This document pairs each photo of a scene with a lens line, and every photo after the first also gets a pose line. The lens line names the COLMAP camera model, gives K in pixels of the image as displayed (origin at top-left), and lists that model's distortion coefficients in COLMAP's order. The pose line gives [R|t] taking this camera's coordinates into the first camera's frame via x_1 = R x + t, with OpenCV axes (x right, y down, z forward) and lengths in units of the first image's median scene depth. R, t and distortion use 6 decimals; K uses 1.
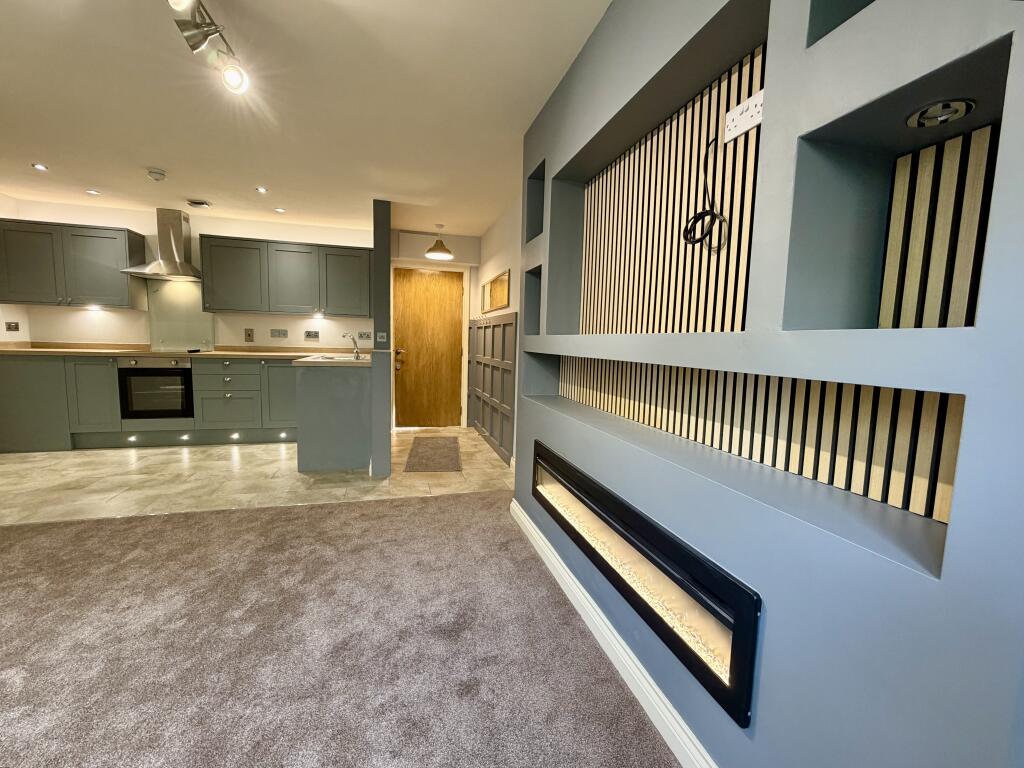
lens RADIAL K [[426.0, 0, 508.8], [0, 426.0, 384.8], [0, 0, 1]] dist [0.000244, 0.000082]
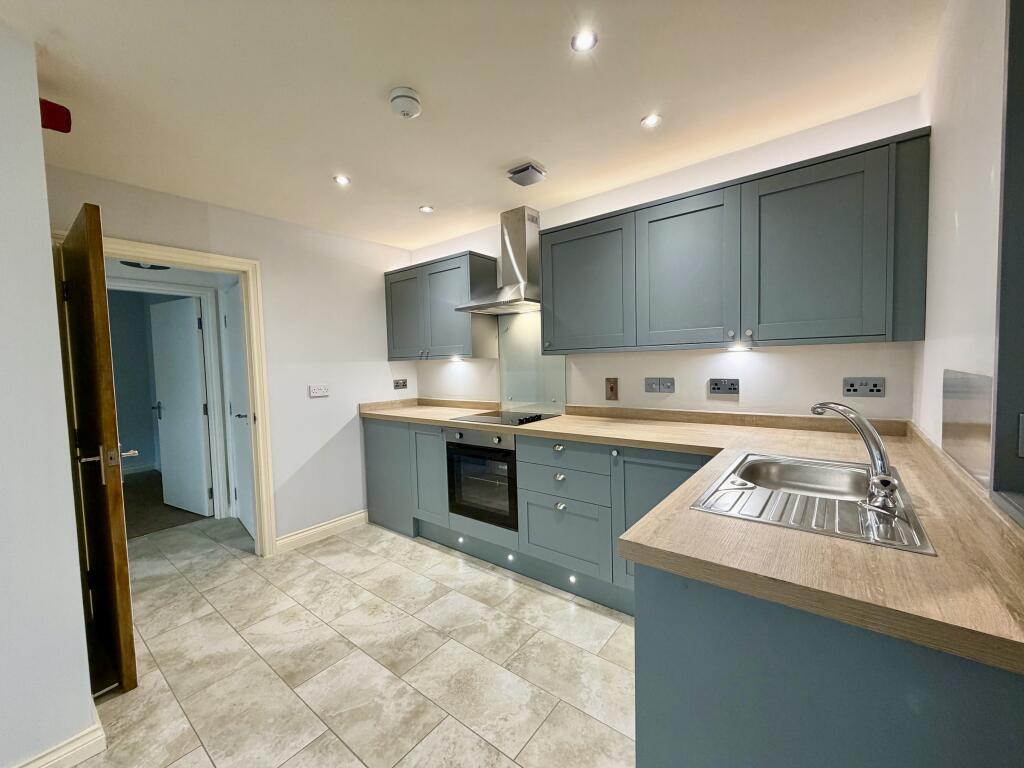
lens RADIAL K [[408.6, 0, 508.8], [0, 408.6, 384.5], [0, 0, 1]] dist [-0.000365, -0.000171]
pose [[0.585940, 0.000313, -0.810354, -0.292214], [-0.037830, 0.998920, -0.026968, -0.122527], [0.809471, 0.046457, 0.585320, 0.675407]]
